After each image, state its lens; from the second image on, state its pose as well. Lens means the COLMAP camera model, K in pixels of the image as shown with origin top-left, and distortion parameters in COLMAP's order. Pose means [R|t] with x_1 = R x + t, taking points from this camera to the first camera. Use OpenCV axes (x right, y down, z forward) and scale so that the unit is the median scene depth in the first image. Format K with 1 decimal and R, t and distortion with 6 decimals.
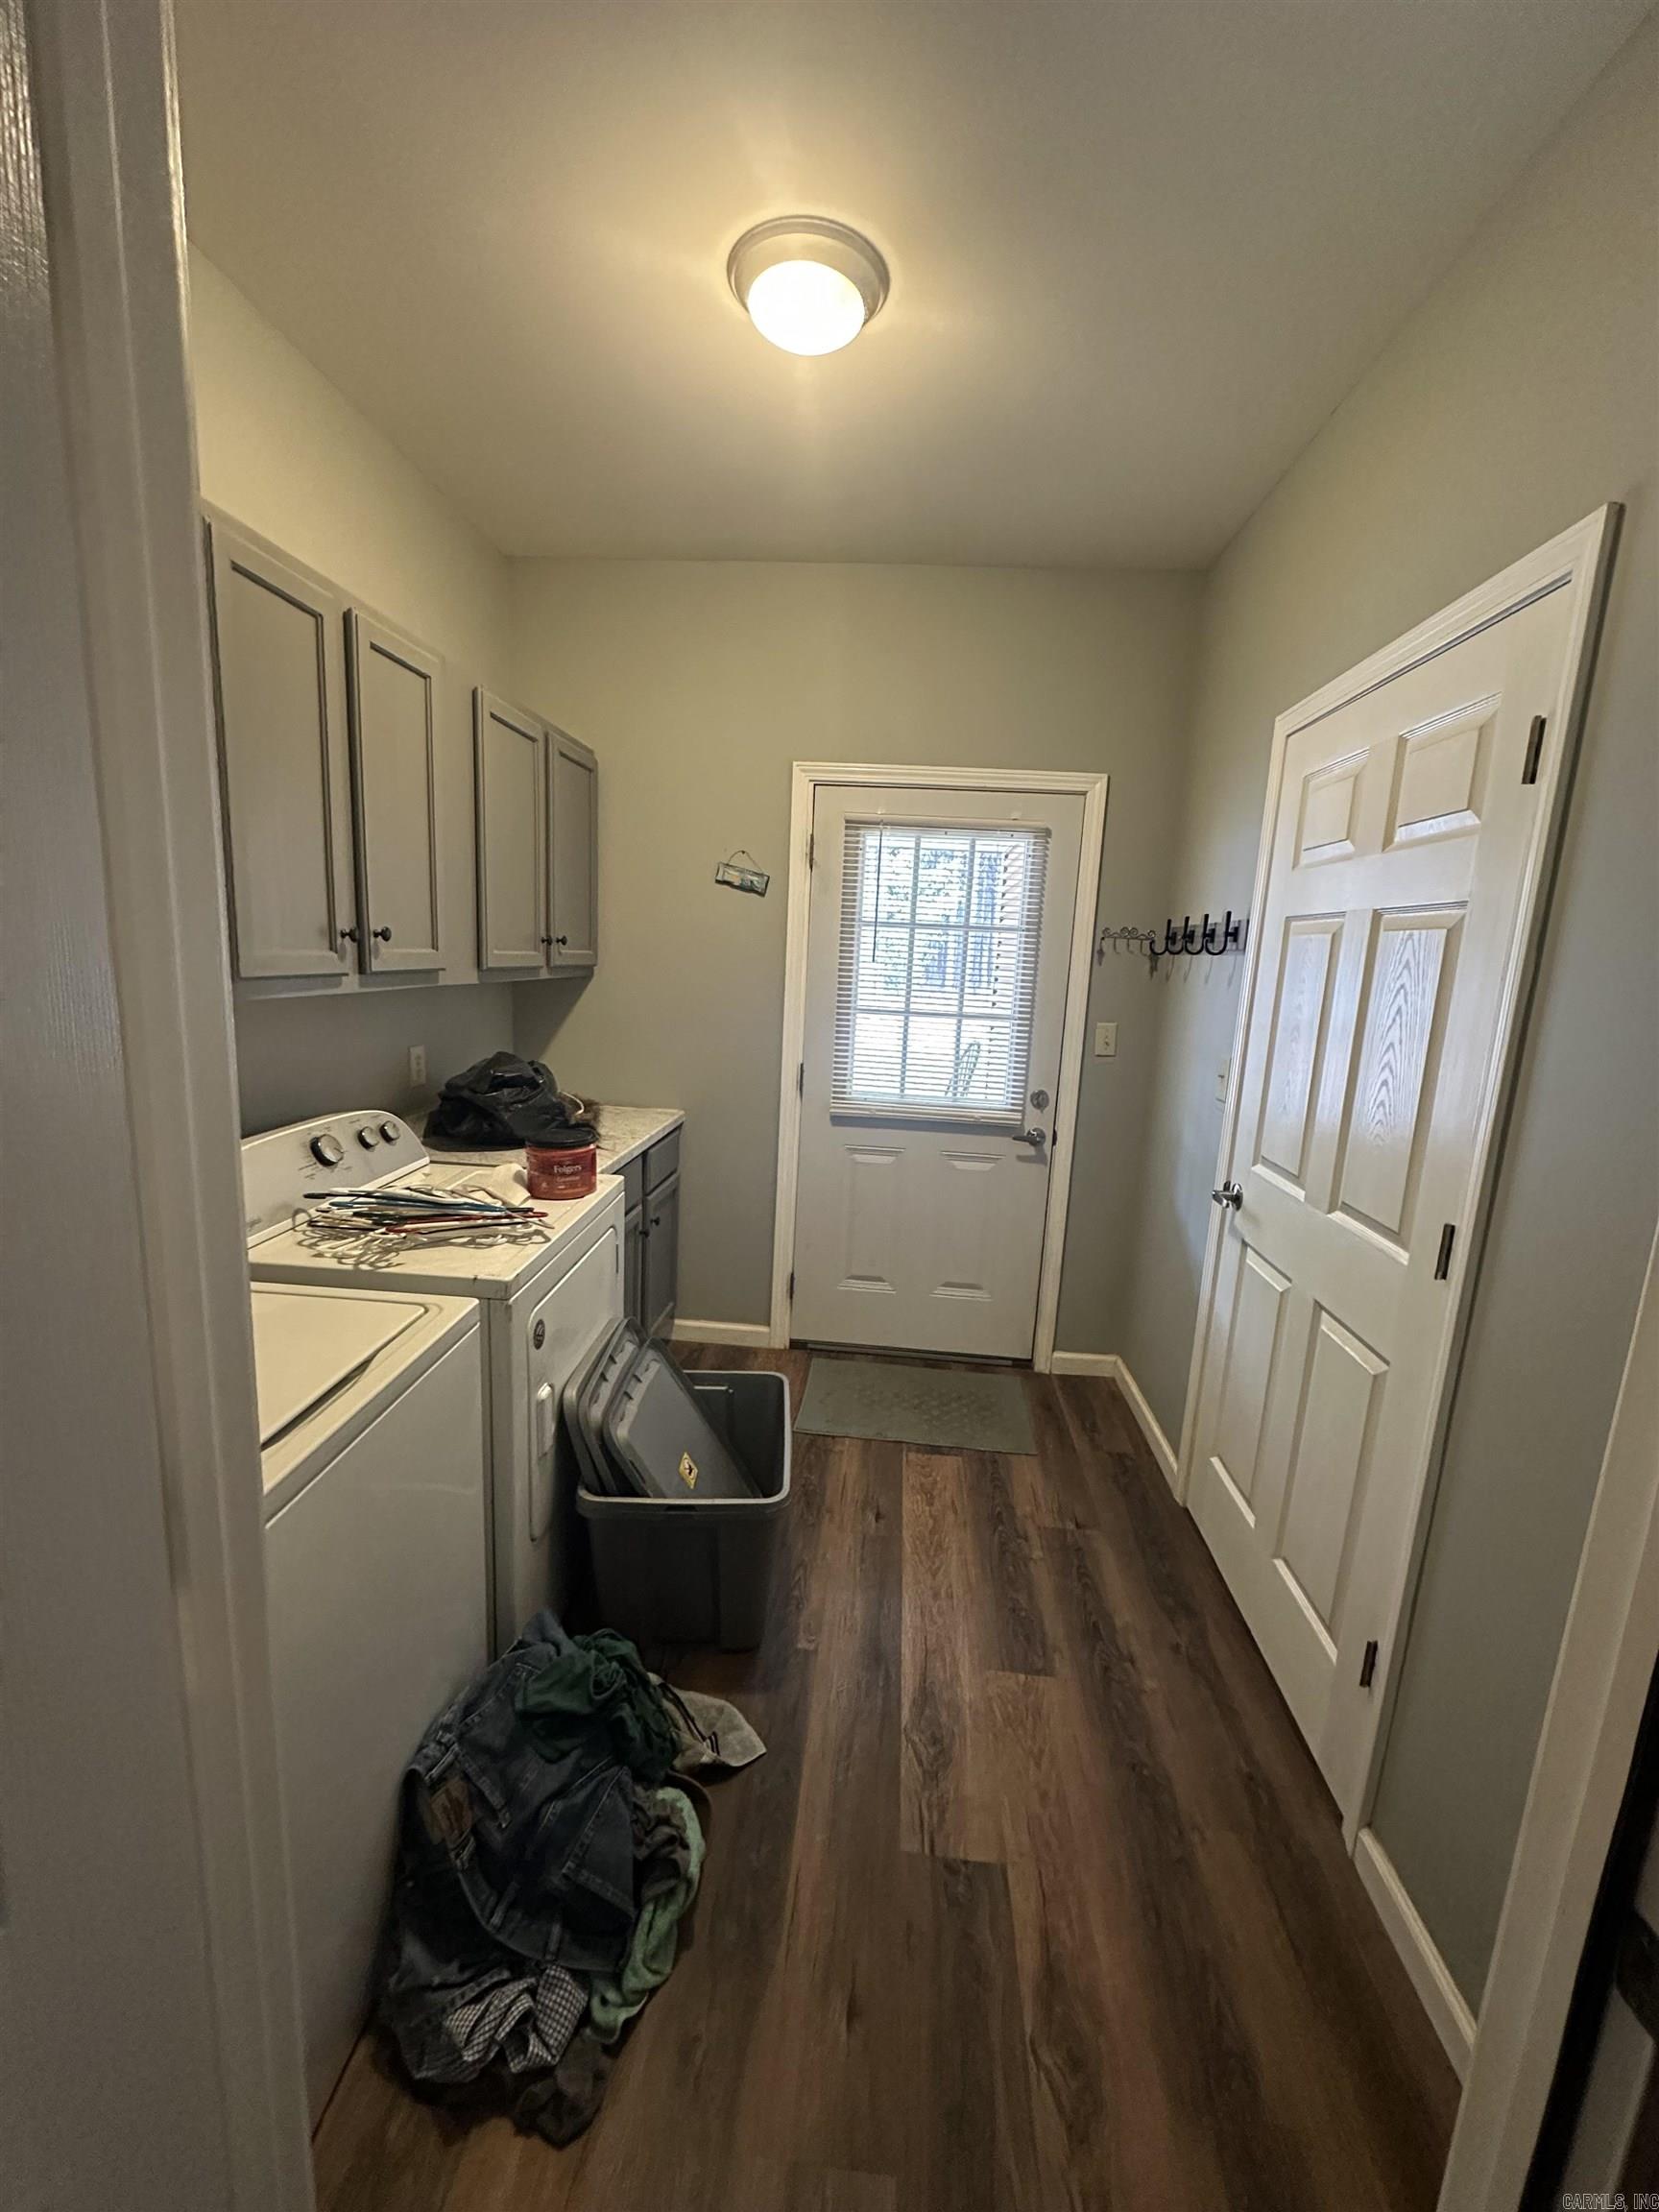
lens RADIAL K [[881.9, 0, 830.3], [0, 881.9, 1103.9], [0, 0, 1]] dist [-0.003730, 0.000001]
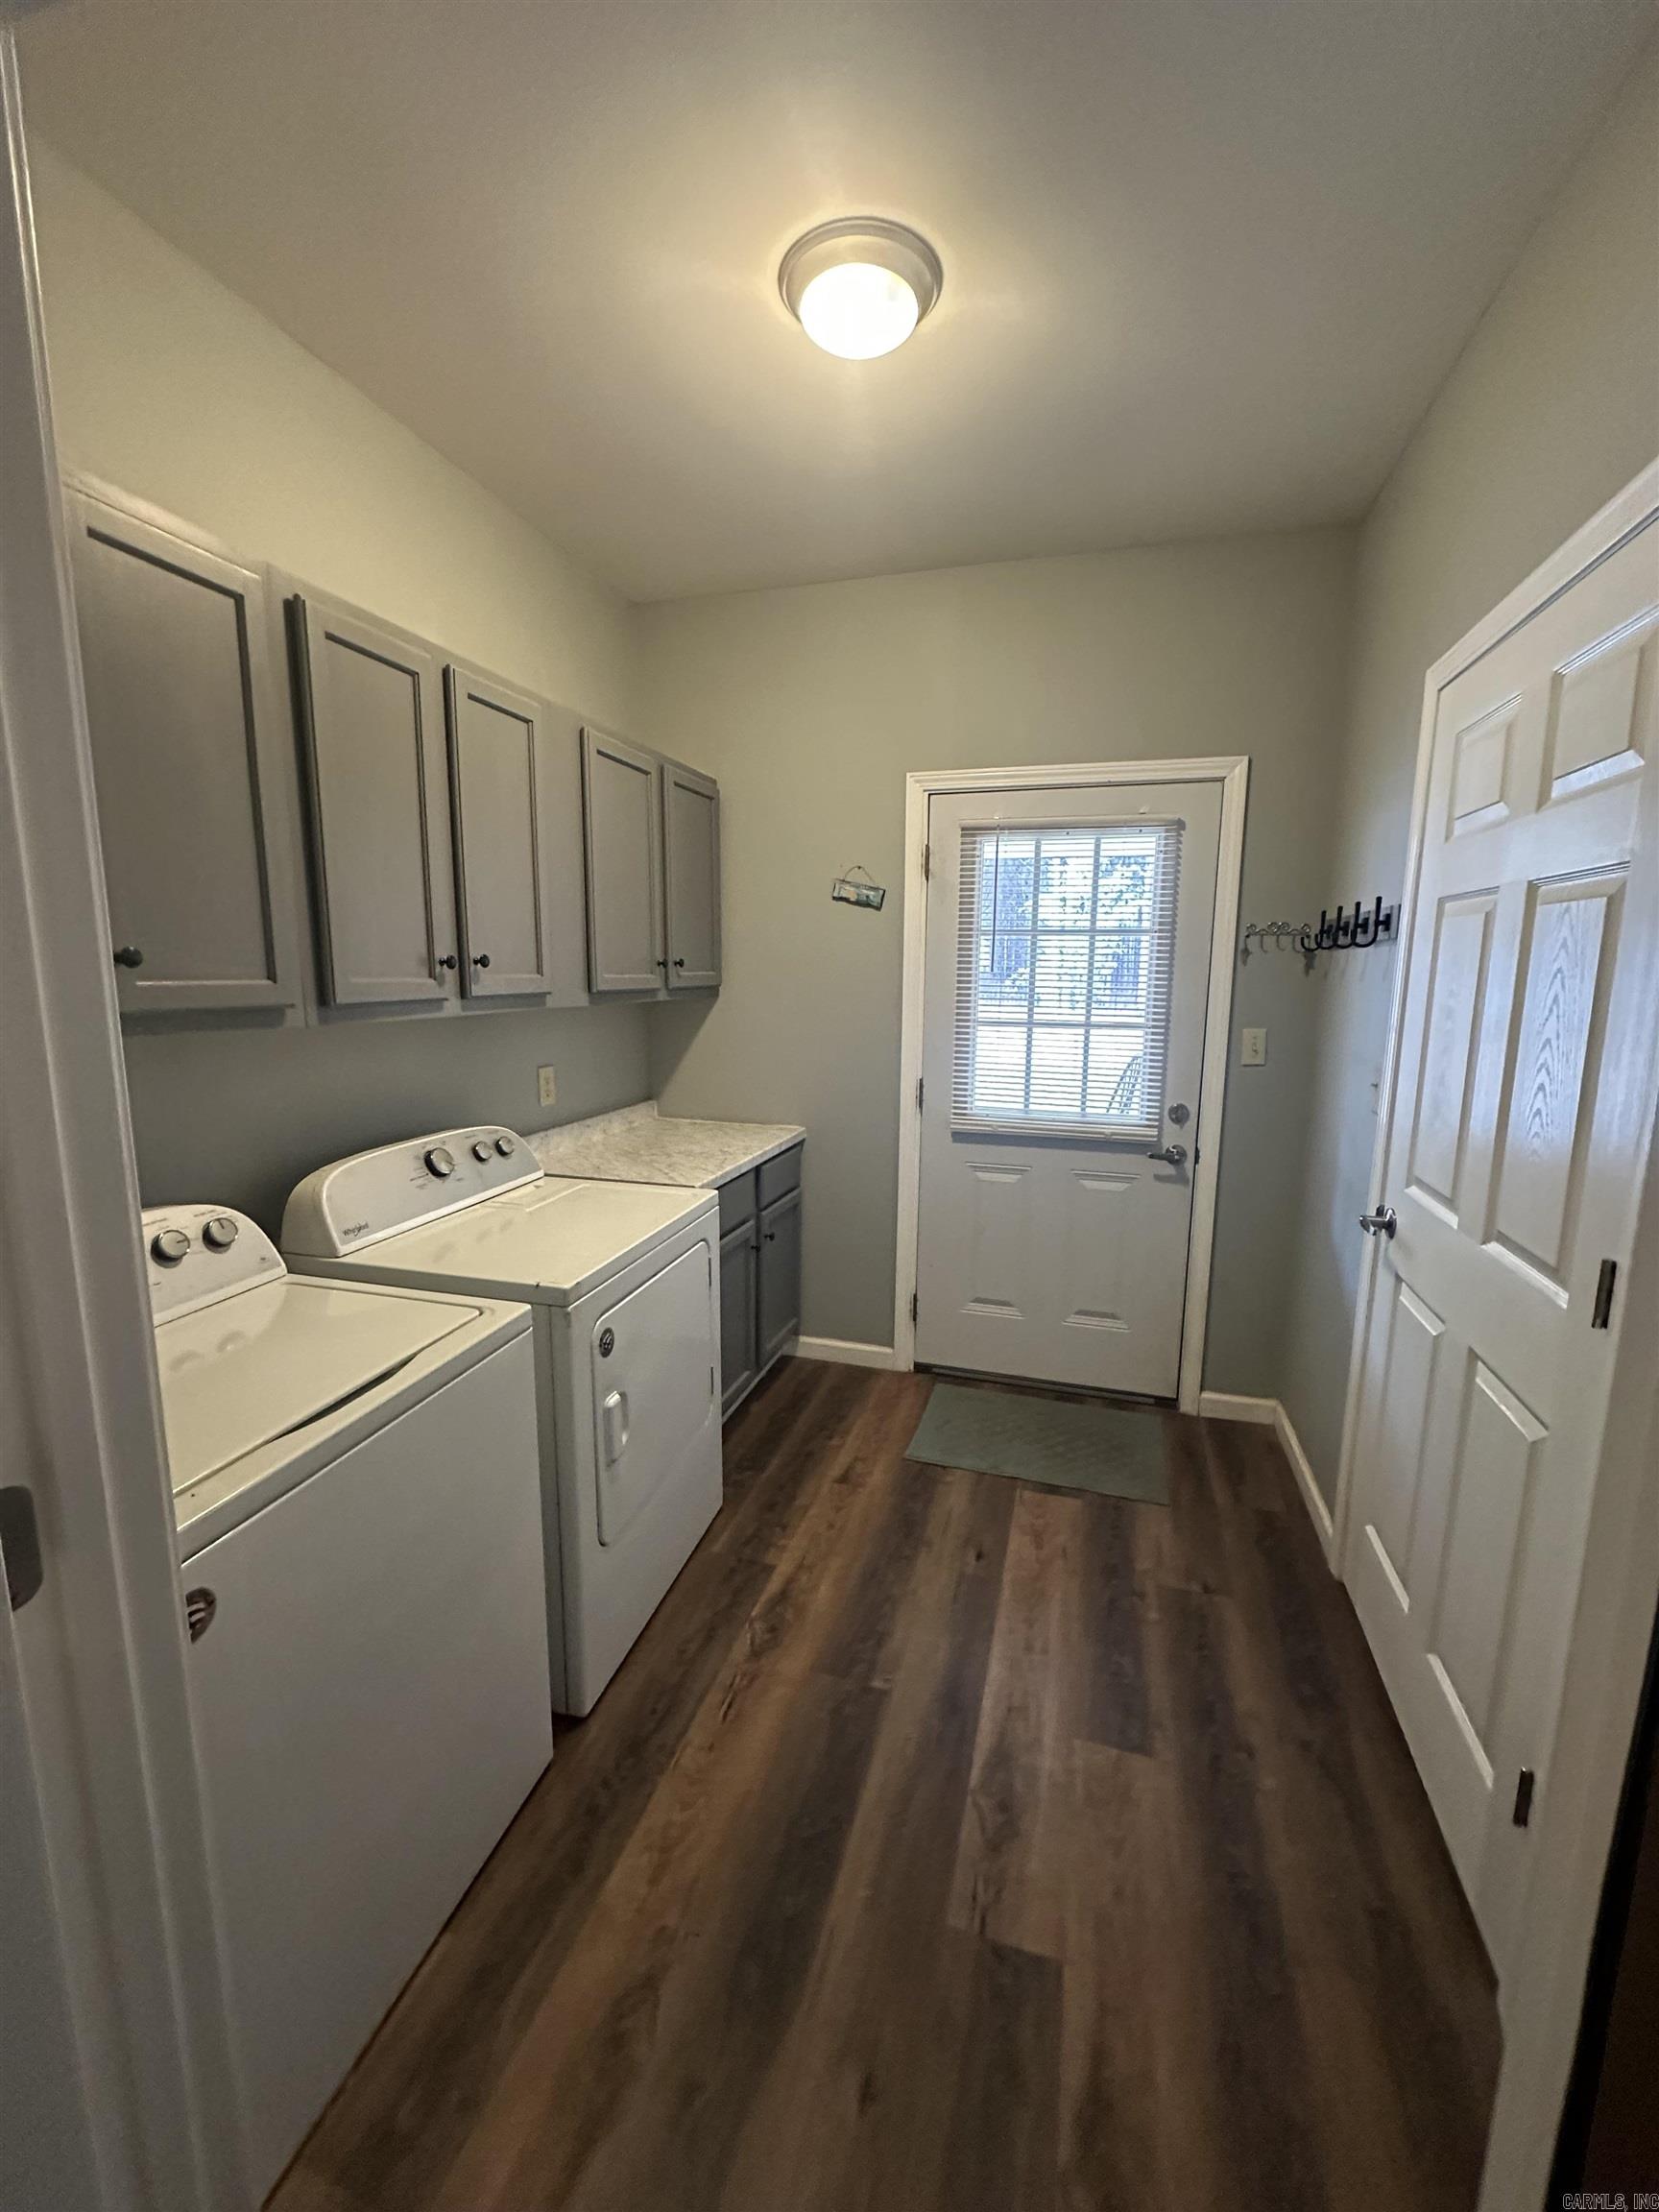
lens RADIAL K [[881.9, 0, 830.8], [0, 881.9, 1103.5], [0, 0, 1]] dist [-0.003730, 0.000001]
pose [[0.977153, -0.008251, -0.212377, 0.120645], [0.003267, 0.999711, -0.023807, 0.006958], [0.212512, 0.022569, 0.976898, 0.039795]]
